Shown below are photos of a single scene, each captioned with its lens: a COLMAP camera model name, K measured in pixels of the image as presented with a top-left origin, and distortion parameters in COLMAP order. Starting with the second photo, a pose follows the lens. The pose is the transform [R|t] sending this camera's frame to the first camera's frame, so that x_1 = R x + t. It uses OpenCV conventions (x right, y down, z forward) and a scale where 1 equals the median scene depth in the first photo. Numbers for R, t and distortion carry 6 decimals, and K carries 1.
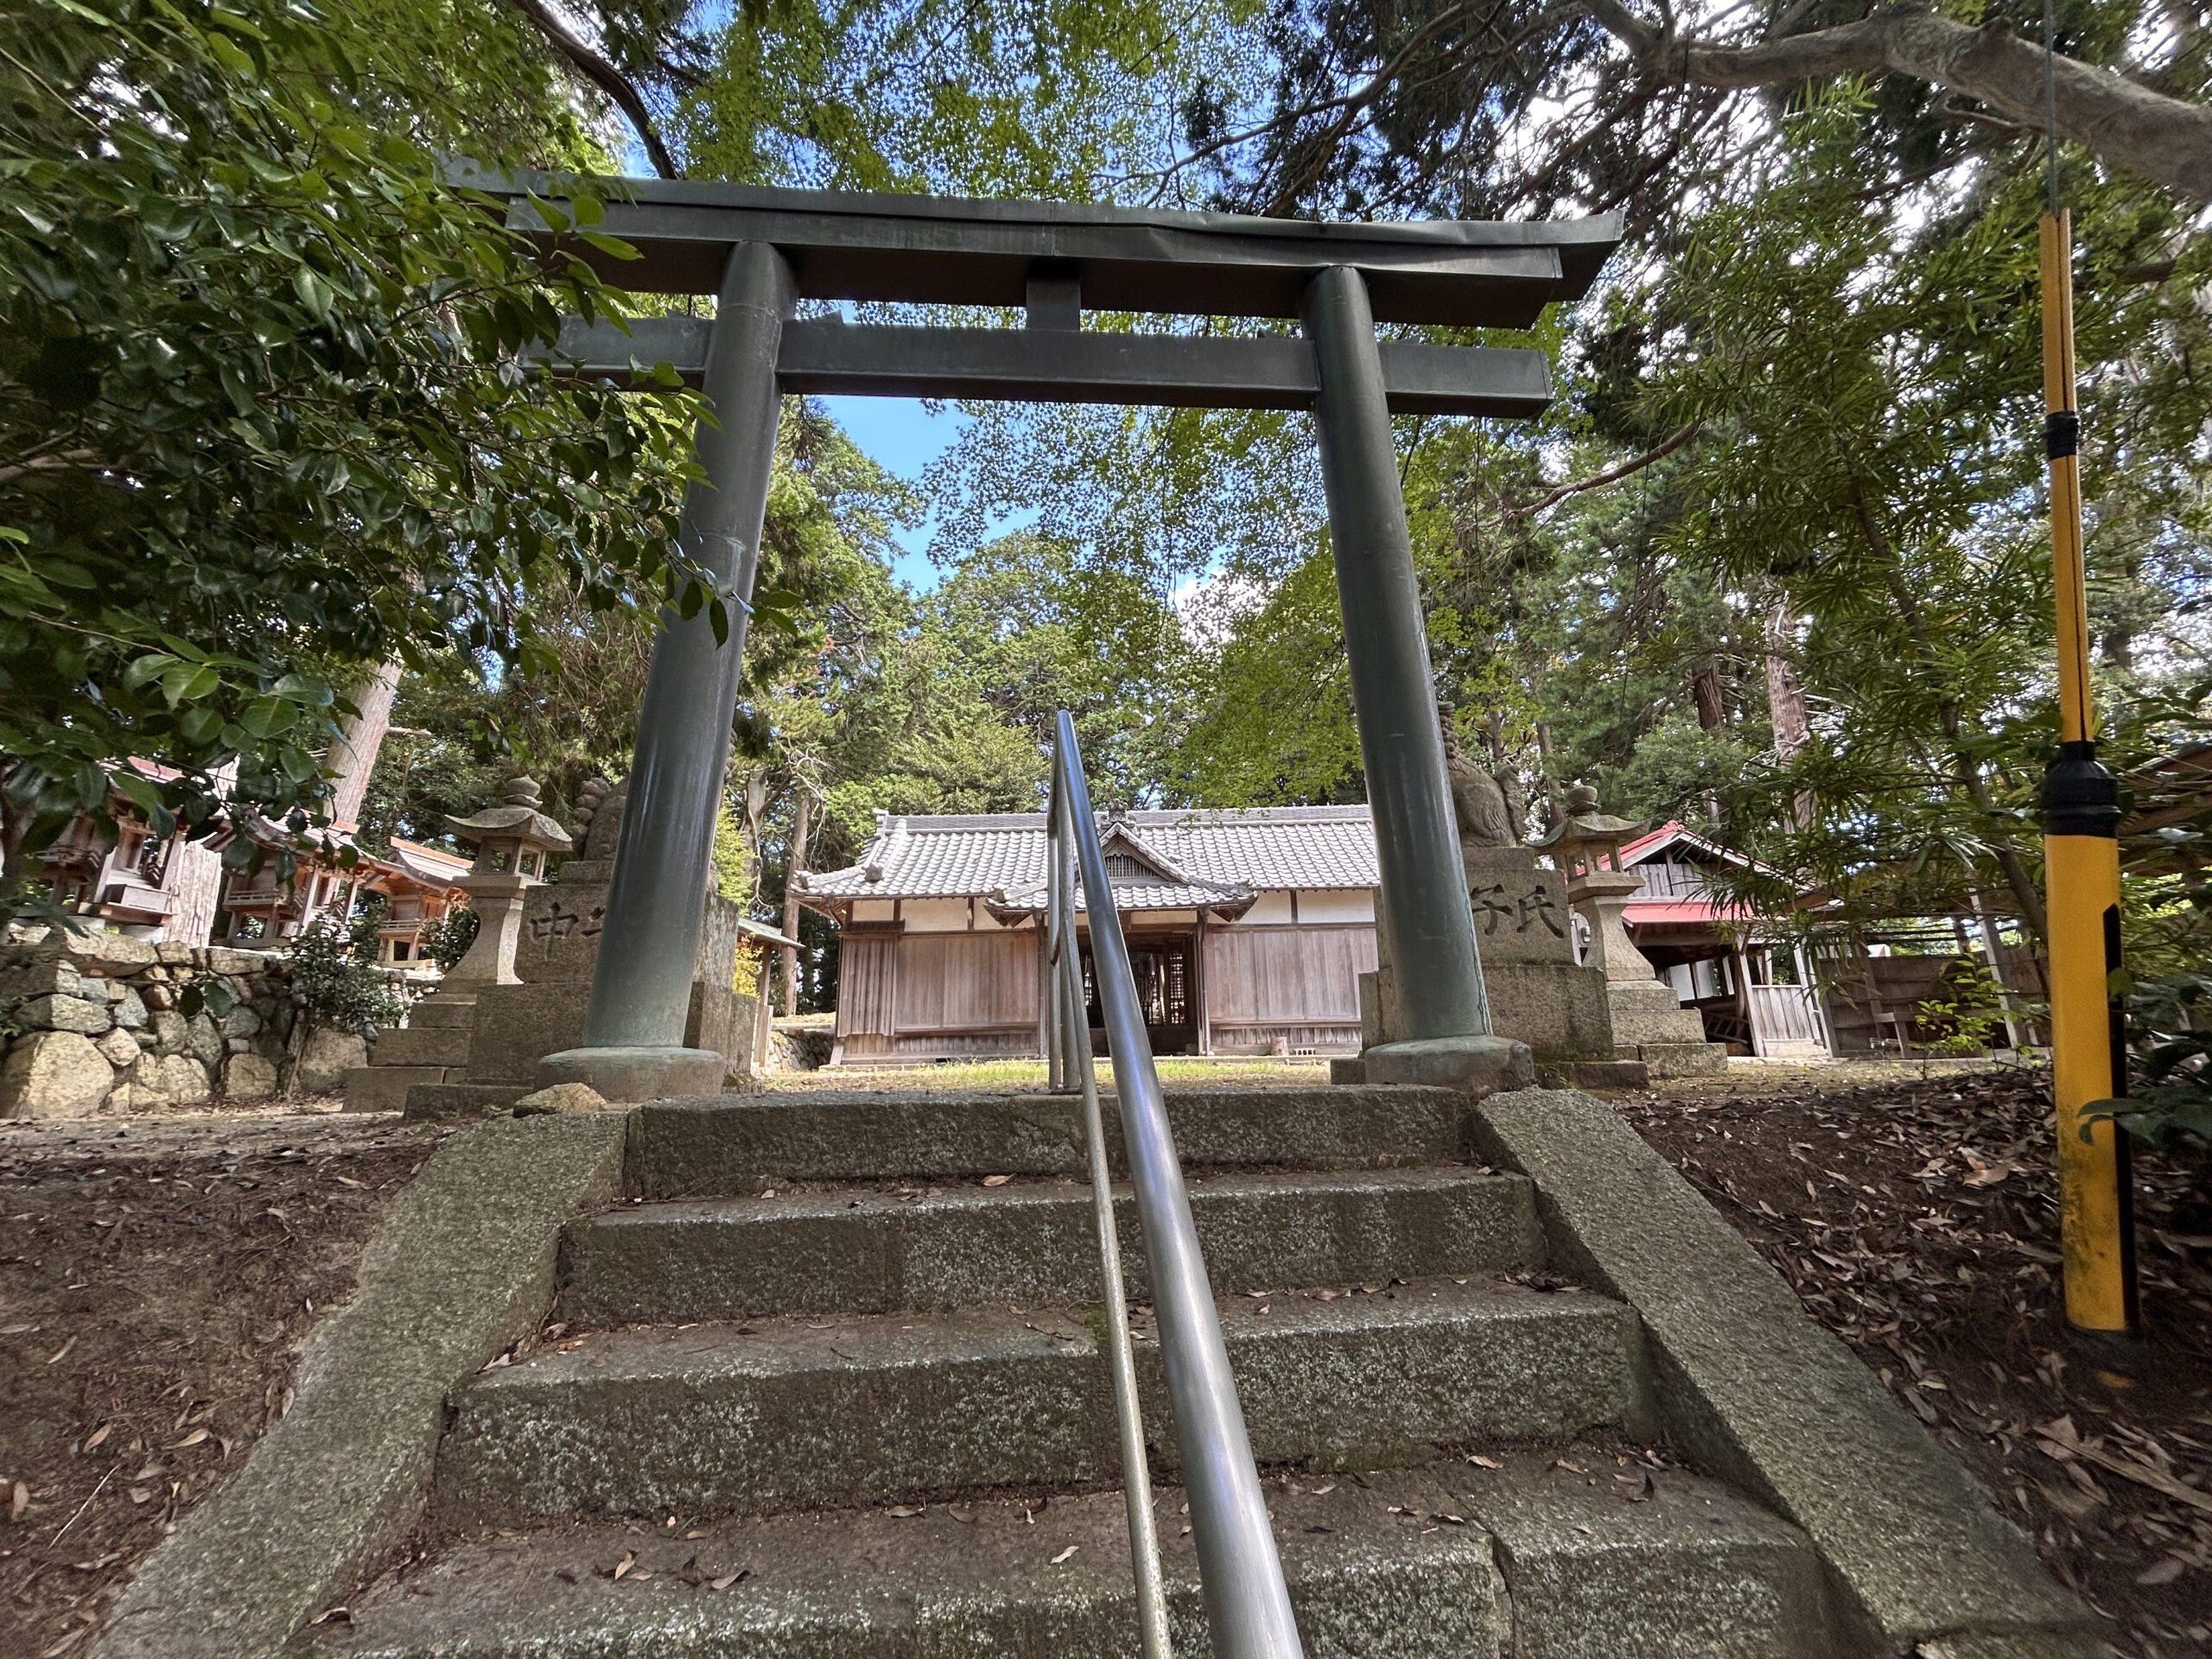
lens RADIAL K [[887.9, 0, 1106.0], [0, 887.9, 829.5], [0, 0, 1]] dist [0.000409, 0.000001]
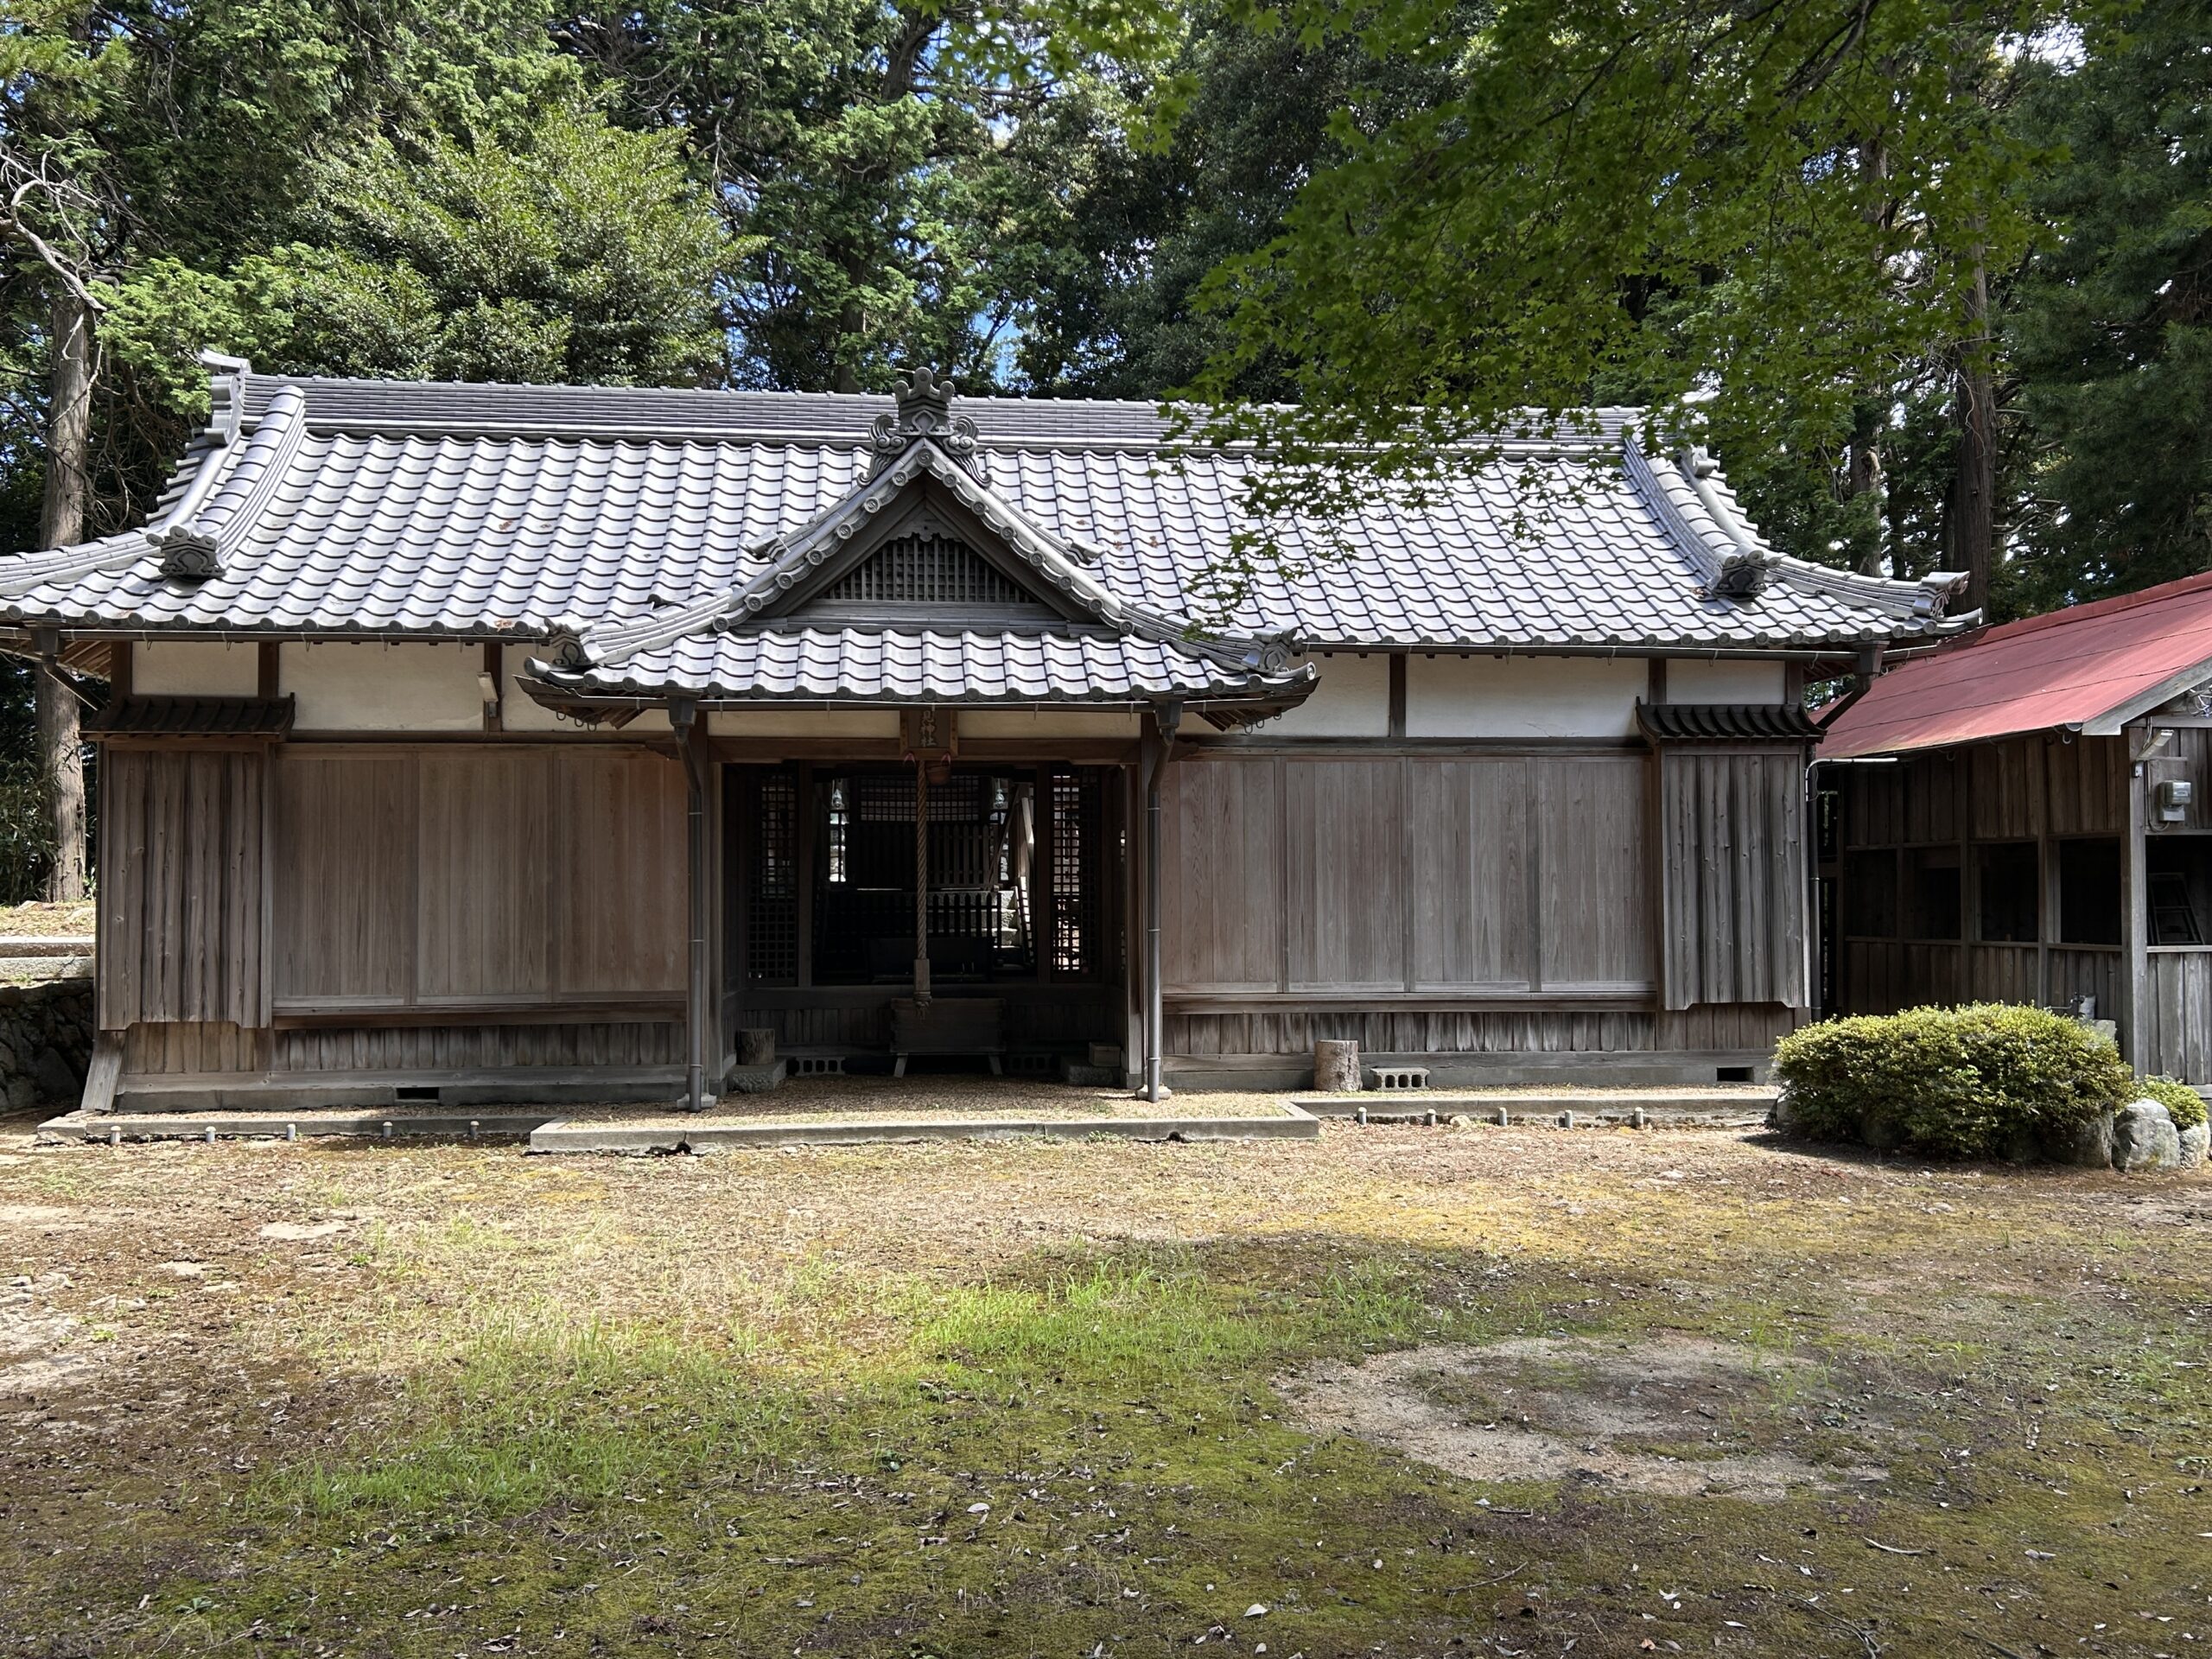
lens RADIAL K [[1850.4, 0, 1106.0], [0, 1850.4, 829.5], [0, 0, 1]] dist [0.059442, -0.095441]
pose [[0.992295, 0.020286, 0.122227, -0.001916], [-0.047774, 0.972865, 0.226386, -0.026578], [-0.114318, -0.230481, 0.966338, 0.255984]]
